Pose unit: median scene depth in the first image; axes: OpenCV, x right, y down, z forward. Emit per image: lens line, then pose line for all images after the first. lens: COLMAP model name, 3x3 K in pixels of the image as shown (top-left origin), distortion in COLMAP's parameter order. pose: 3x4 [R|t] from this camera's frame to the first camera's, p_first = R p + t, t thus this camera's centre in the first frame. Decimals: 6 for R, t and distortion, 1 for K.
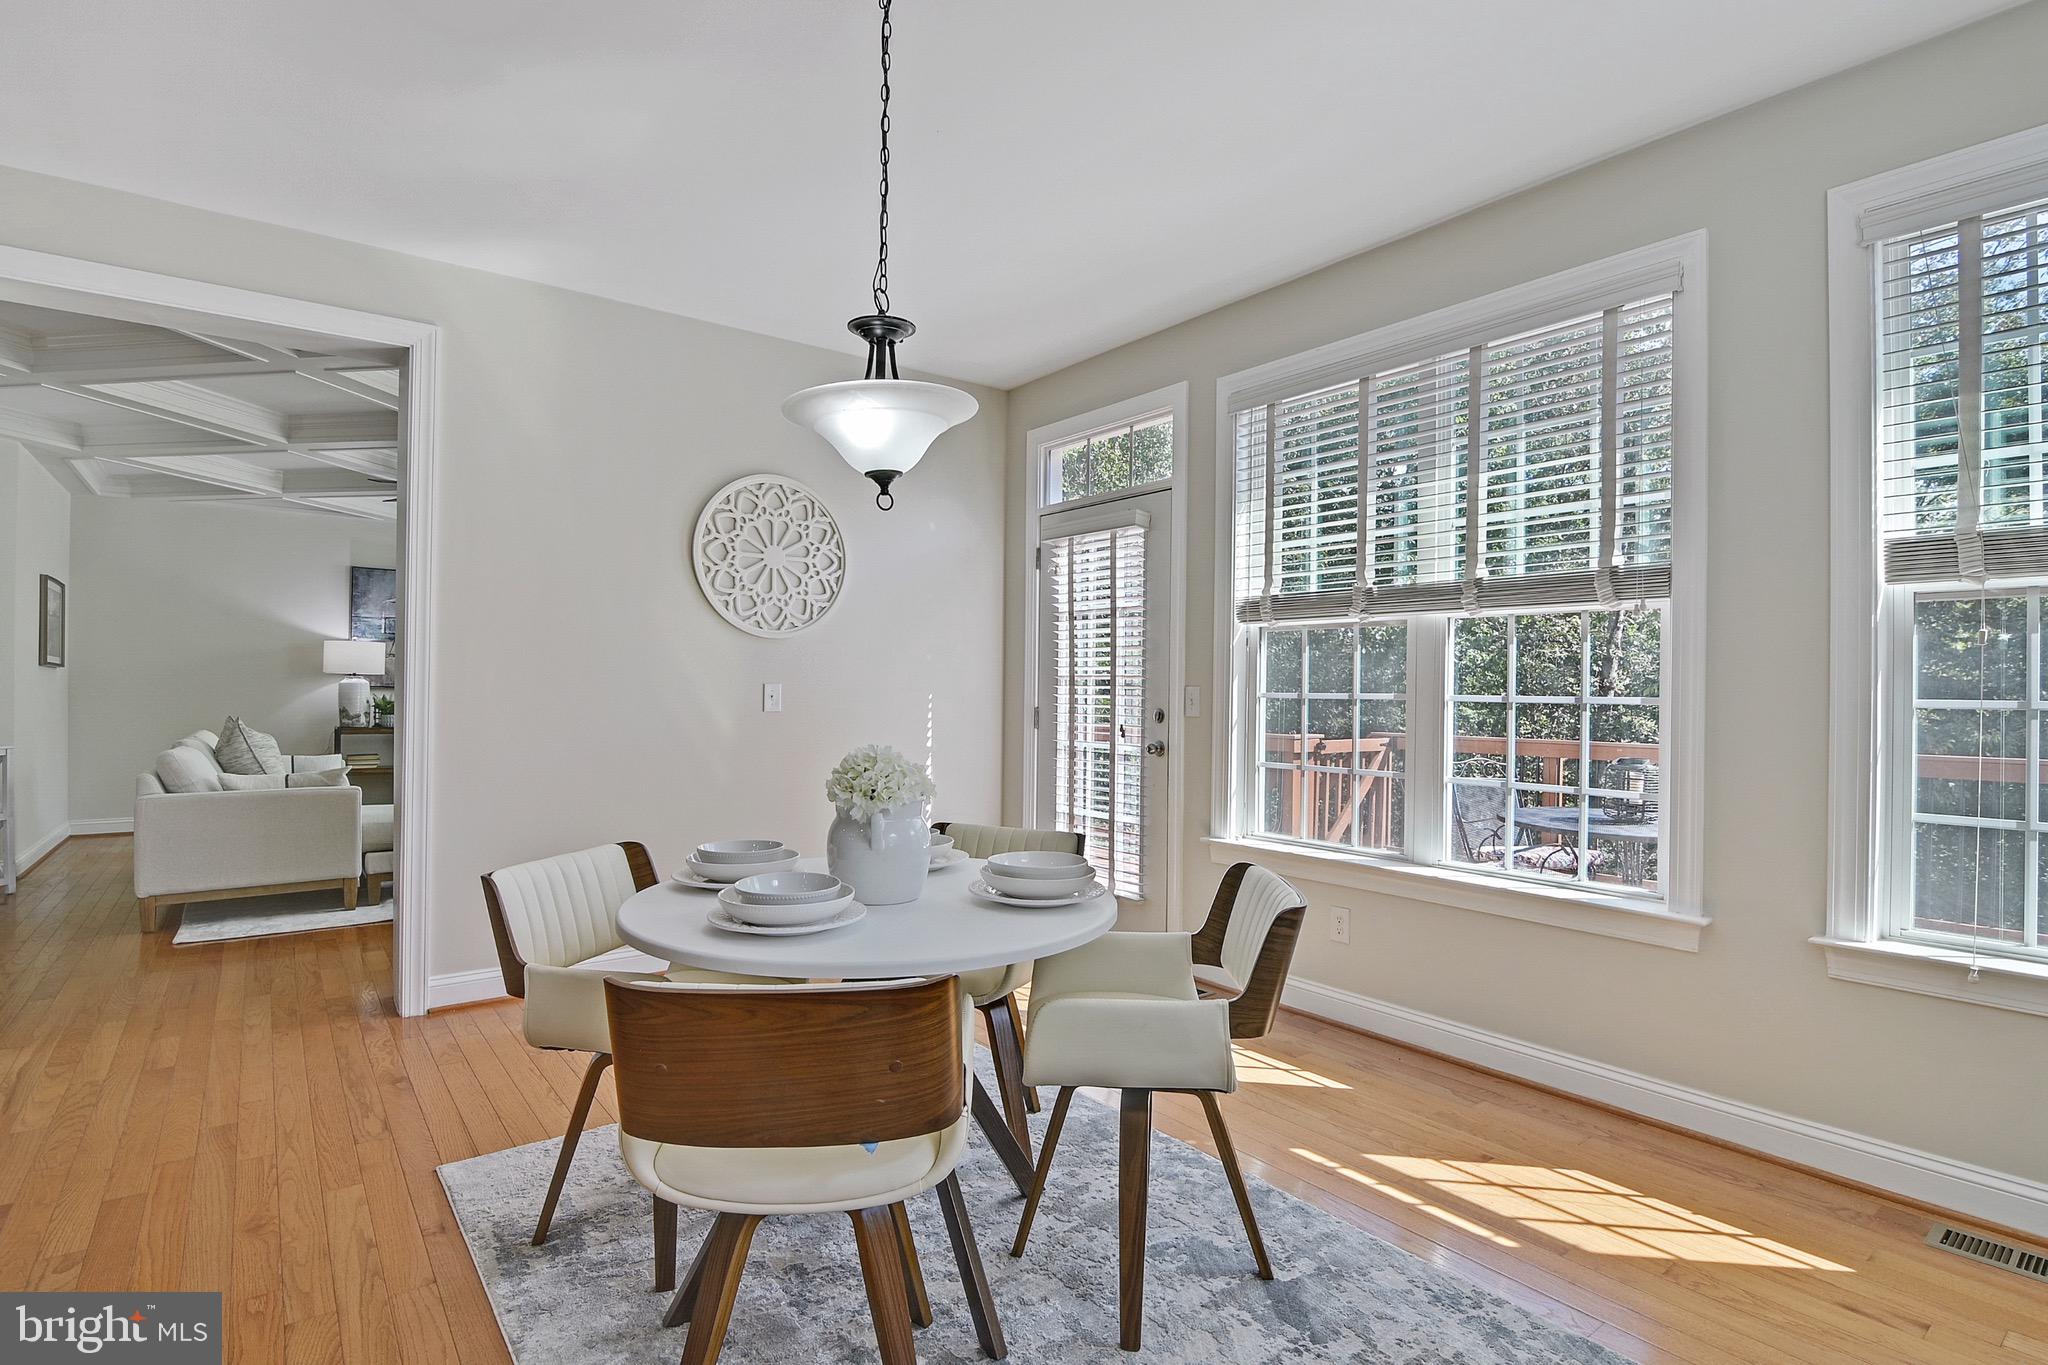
lens RADIAL K [[1032.4, 0, 1021.9], [0, 1032.4, 686.9], [0, 0, 1]] dist [-0.012532, -0.001112]
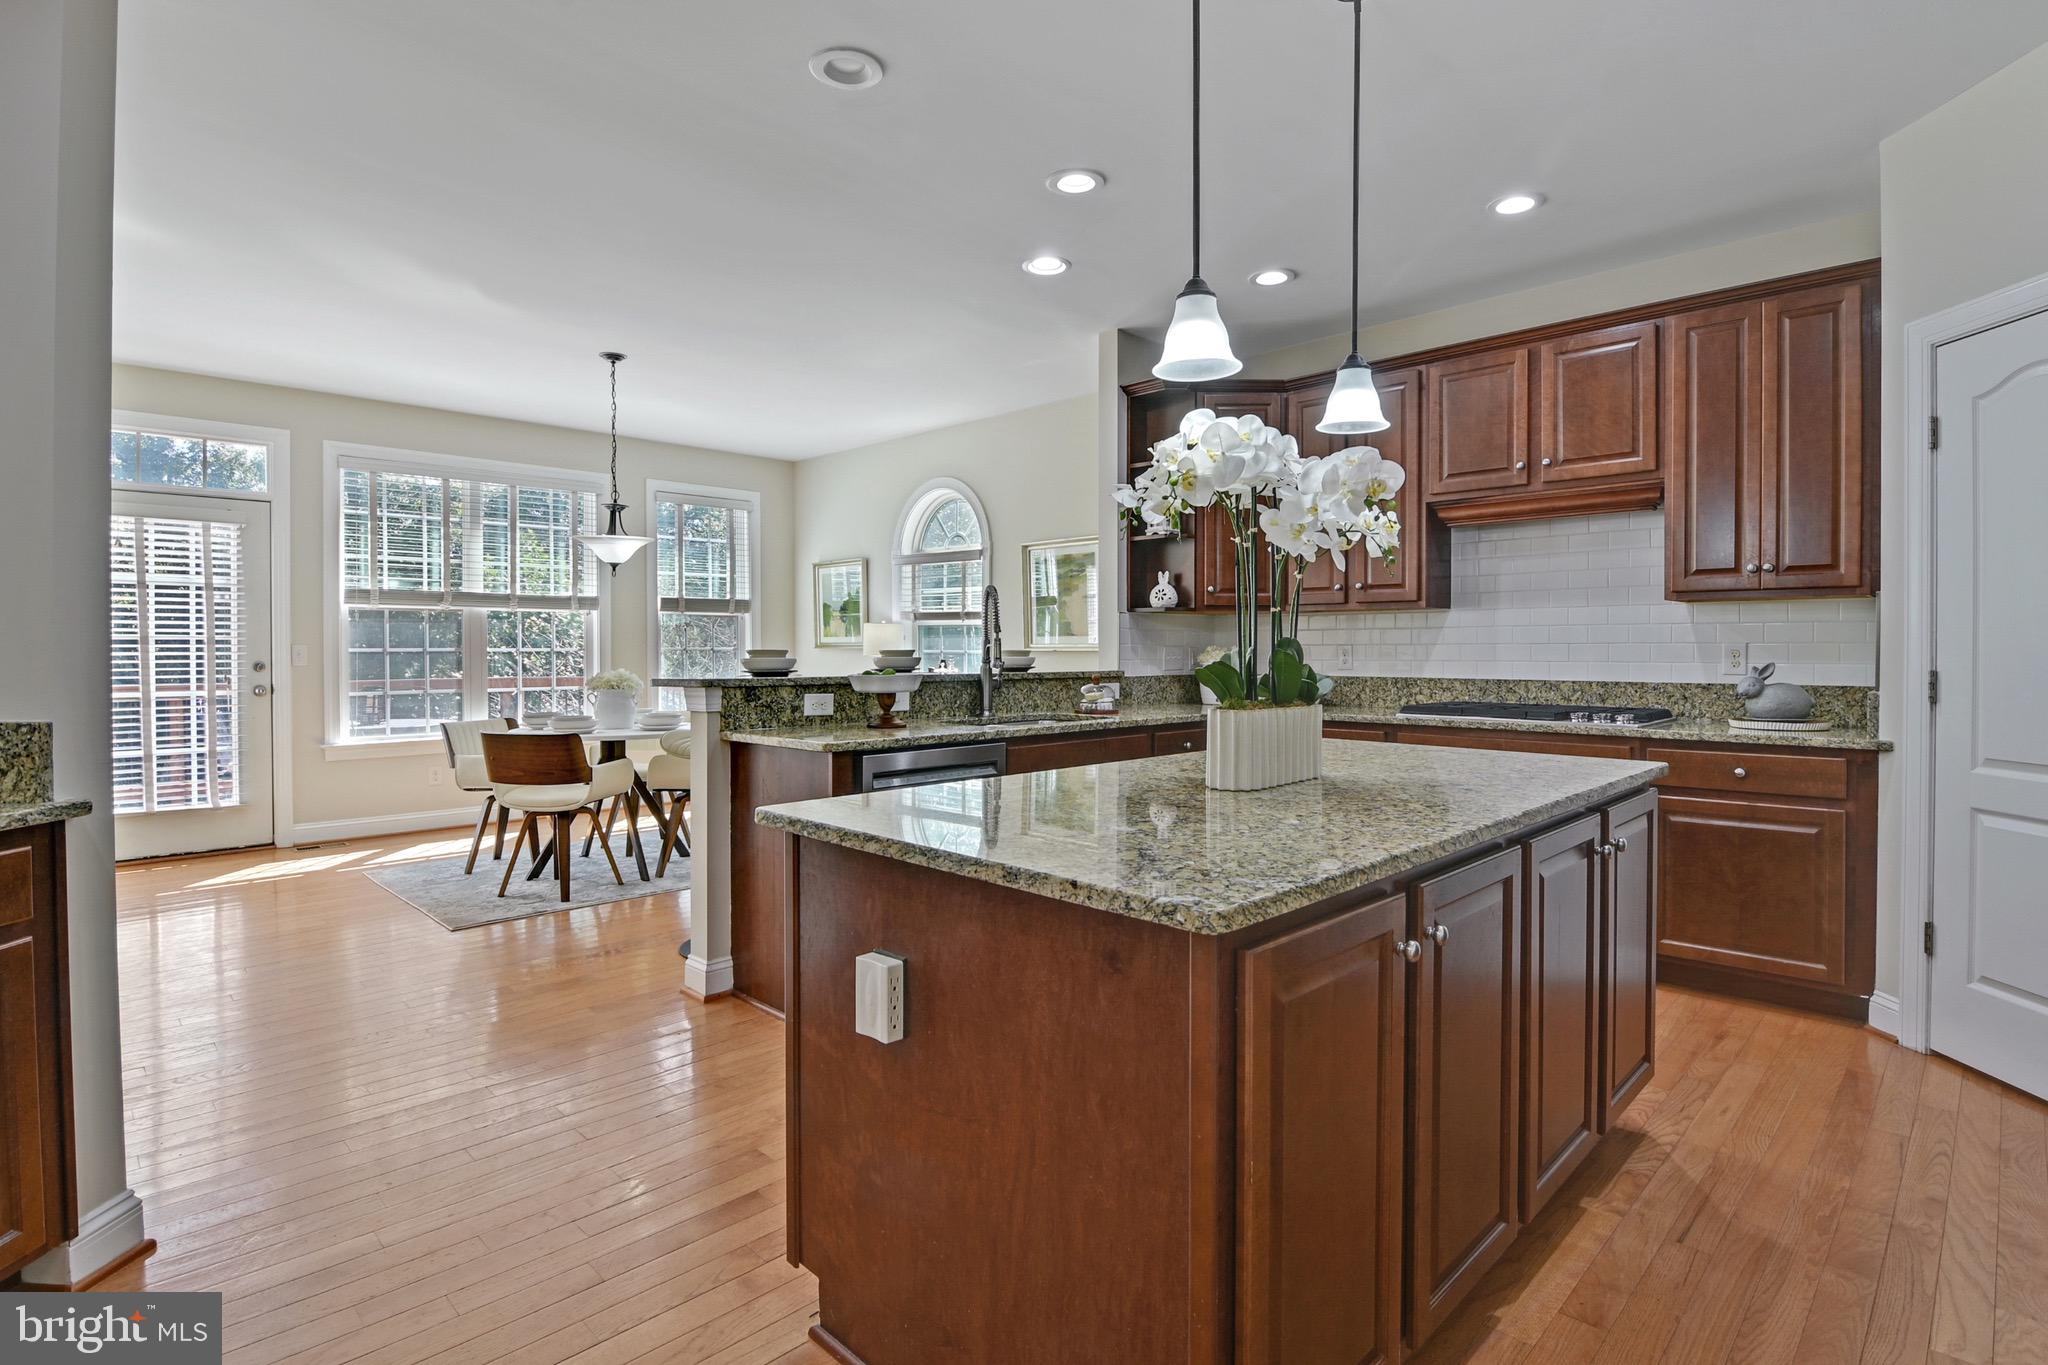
lens RADIAL K [[1009.8, 0, 1044.2], [0, 1009.8, 656.1], [0, 0, 1]] dist [-0.004950, -0.011644]
pose [[-0.151772, -0.017115, 0.988267, -1.330084], [-0.002702, 0.999854, 0.016901, -0.010690], [-0.988412, -0.000105, -0.151796, 0.171165]]
